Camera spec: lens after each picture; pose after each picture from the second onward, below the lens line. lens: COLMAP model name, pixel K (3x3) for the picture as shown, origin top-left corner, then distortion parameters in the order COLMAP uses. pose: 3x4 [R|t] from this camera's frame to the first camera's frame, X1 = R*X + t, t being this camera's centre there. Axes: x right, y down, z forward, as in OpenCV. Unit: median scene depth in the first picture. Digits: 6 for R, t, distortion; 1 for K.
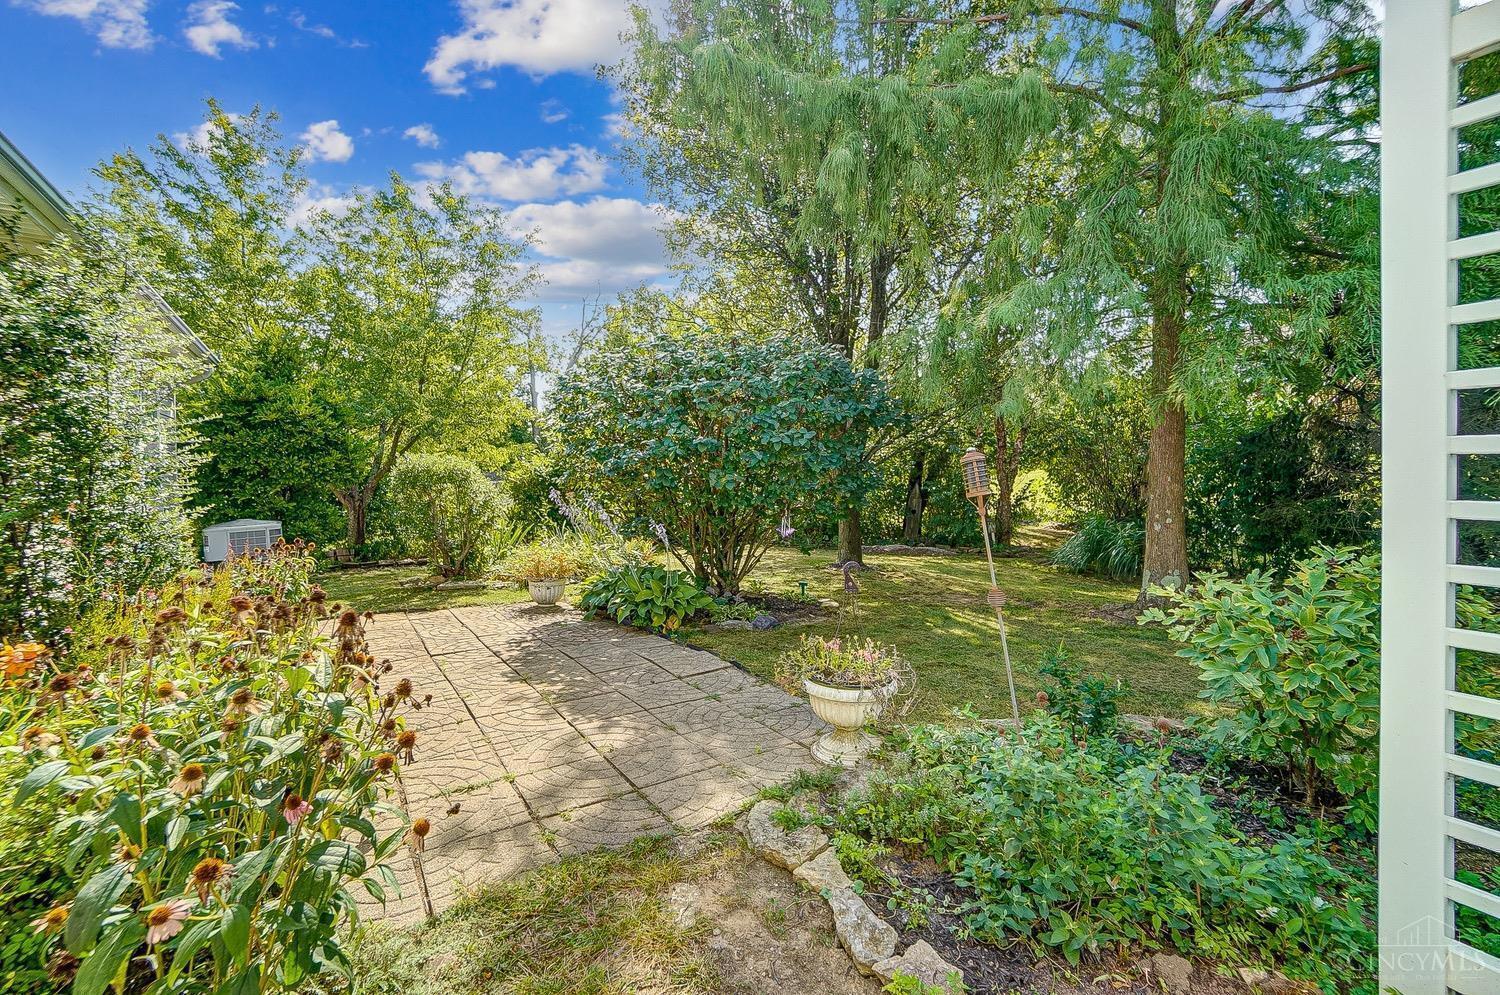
lens RADIAL K [[664.6, 0, 761.4], [0, 664.6, 500.0], [0, 0, 1]] dist [-0.041176, 0.006237]
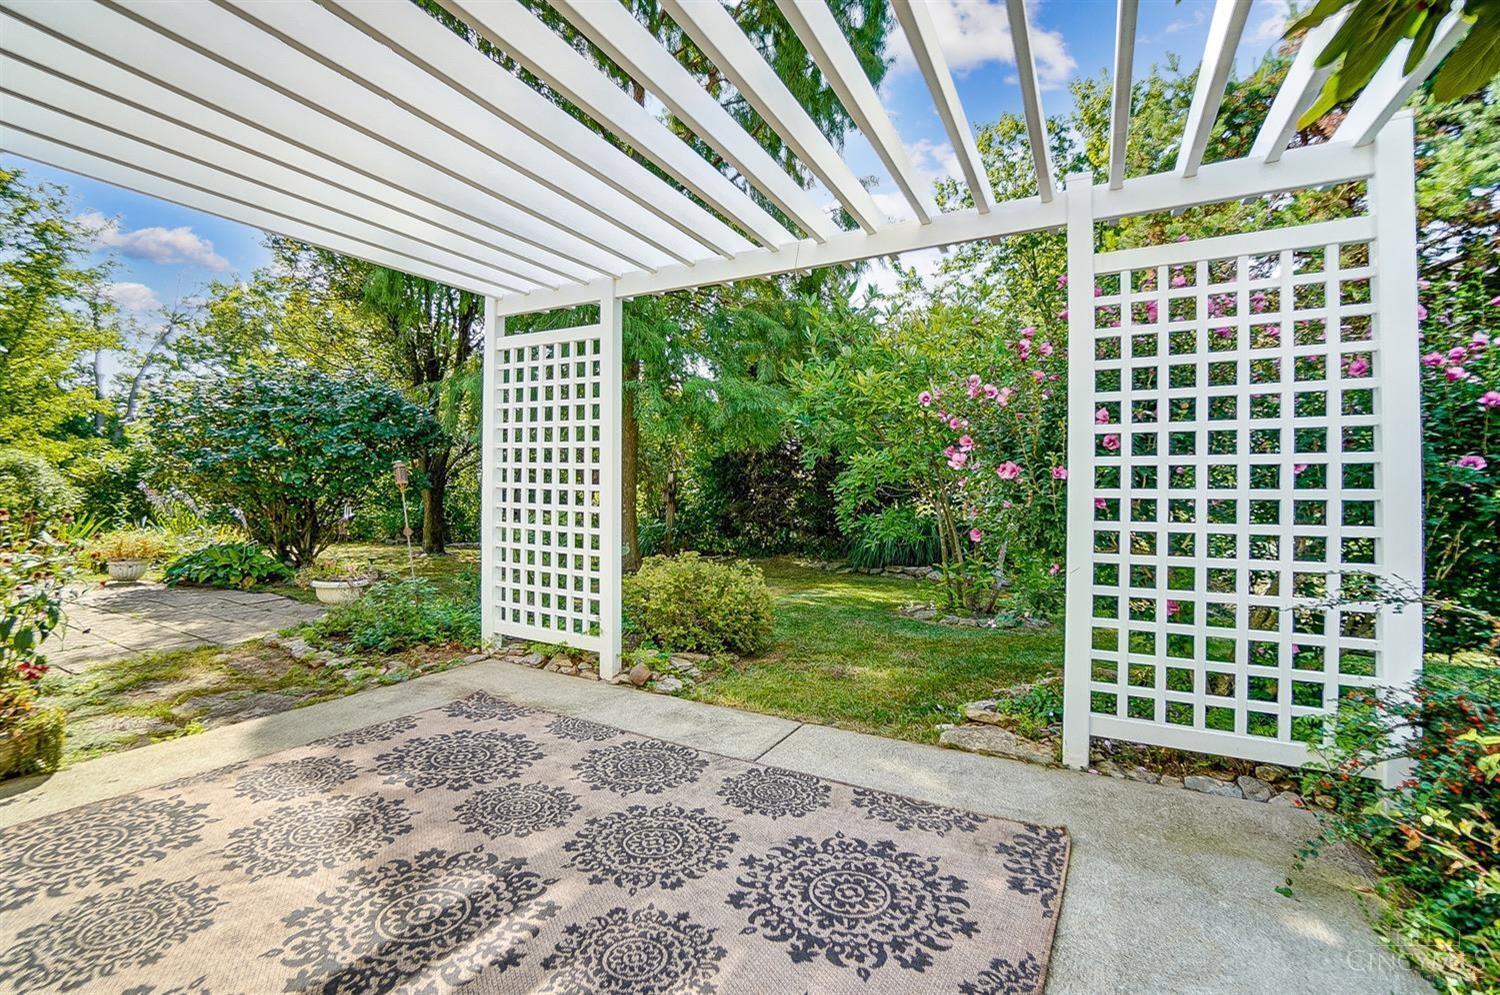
lens RADIAL K [[664.6, 0, 727.7], [0, 664.6, 478.1], [0, 0, 1]] dist [-0.041176, 0.006237]
pose [[0.898657, 0.030677, 0.437577, 0.146485], [-0.007796, 0.998511, -0.053990, 0.035576], [-0.438582, 0.045108, 0.897558, -0.578301]]
